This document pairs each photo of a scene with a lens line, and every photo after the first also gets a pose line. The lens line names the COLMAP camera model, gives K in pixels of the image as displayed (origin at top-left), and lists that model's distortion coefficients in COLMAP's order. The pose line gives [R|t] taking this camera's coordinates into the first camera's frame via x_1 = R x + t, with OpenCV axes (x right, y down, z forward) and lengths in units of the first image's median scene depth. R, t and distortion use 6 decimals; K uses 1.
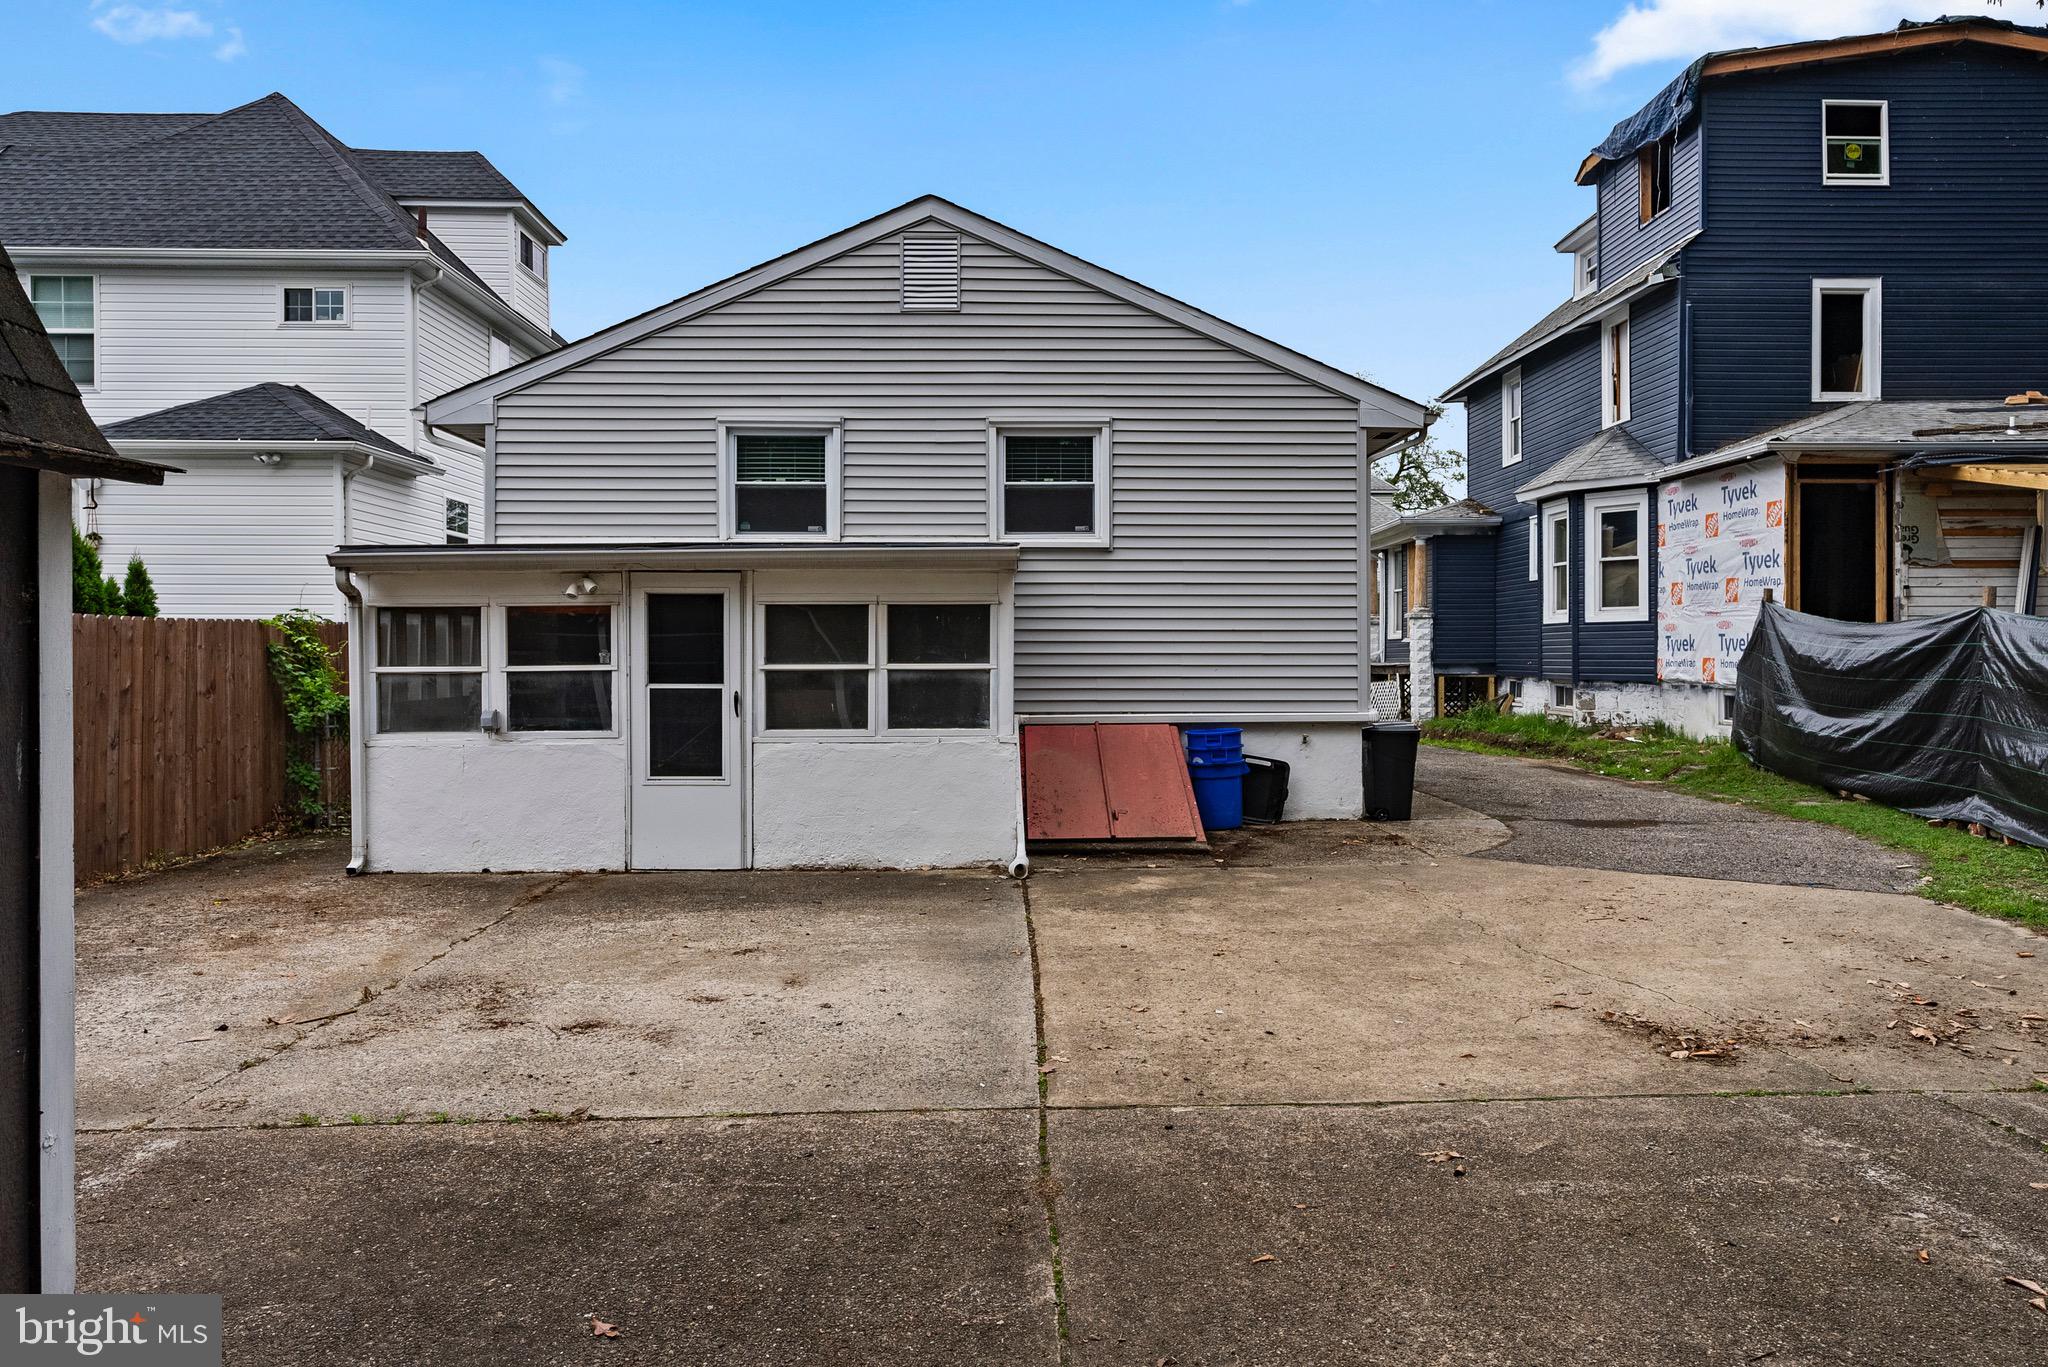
lens RADIAL K [[1375.6, 0, 1024.5], [0, 1375.6, 667.4], [0, 0, 1]] dist [0.003341, -0.002320]
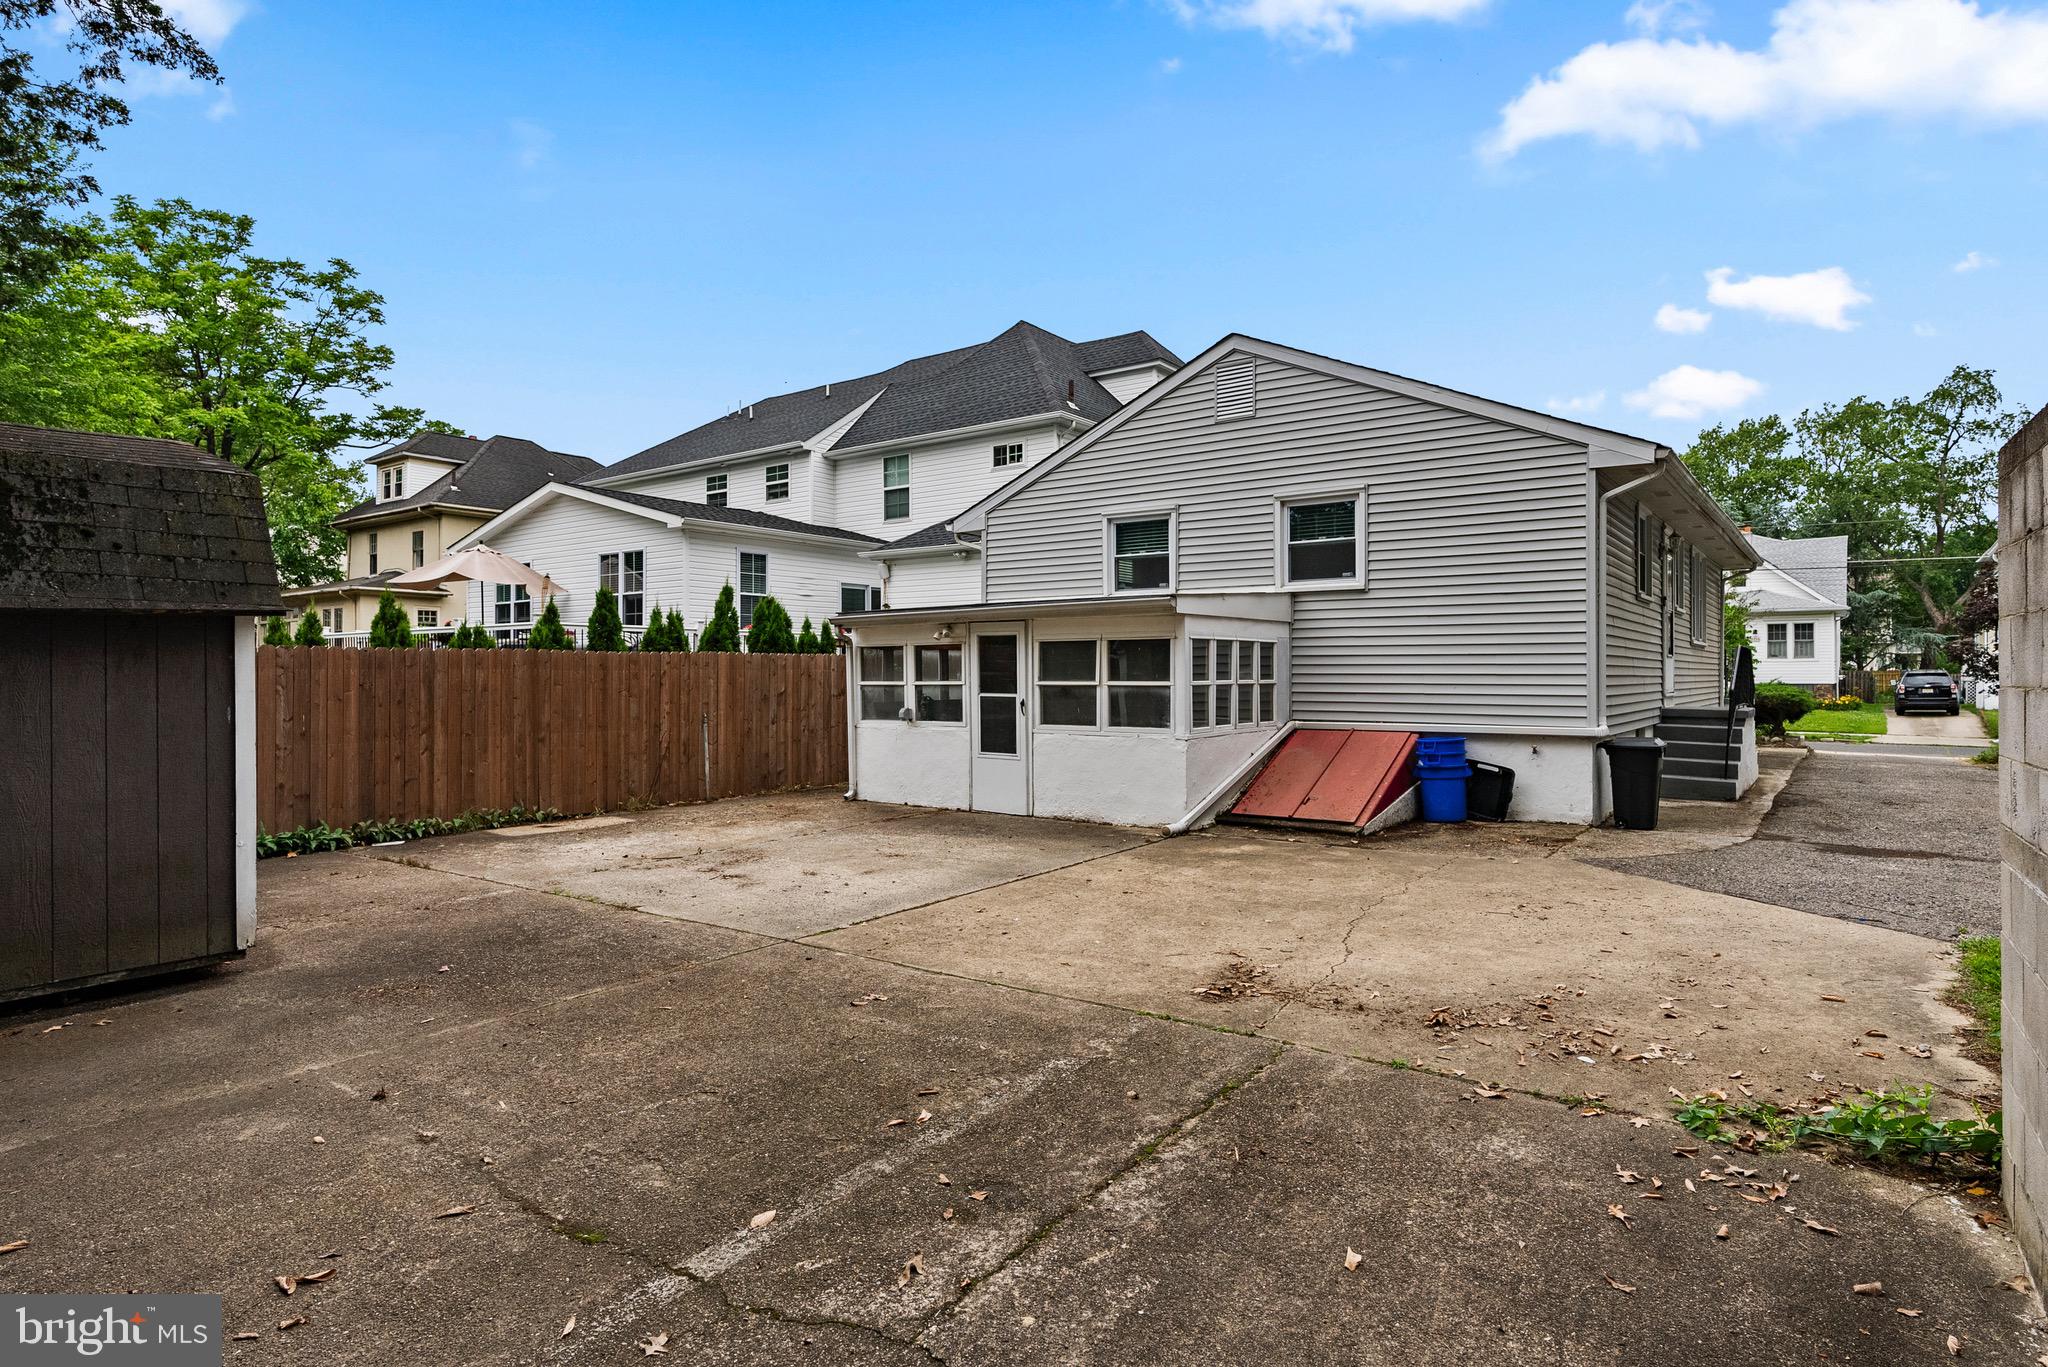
lens RADIAL K [[1070.5, 0, 1022.9], [0, 1070.5, 680.5], [0, 0, 1]] dist [-0.006264, 0.001142]
pose [[0.788871, 0.005238, -0.614537, 0.520412], [-0.005605, 0.999983, 0.001327, -0.004575], [0.614534, 0.002397, 0.788887, 0.059759]]
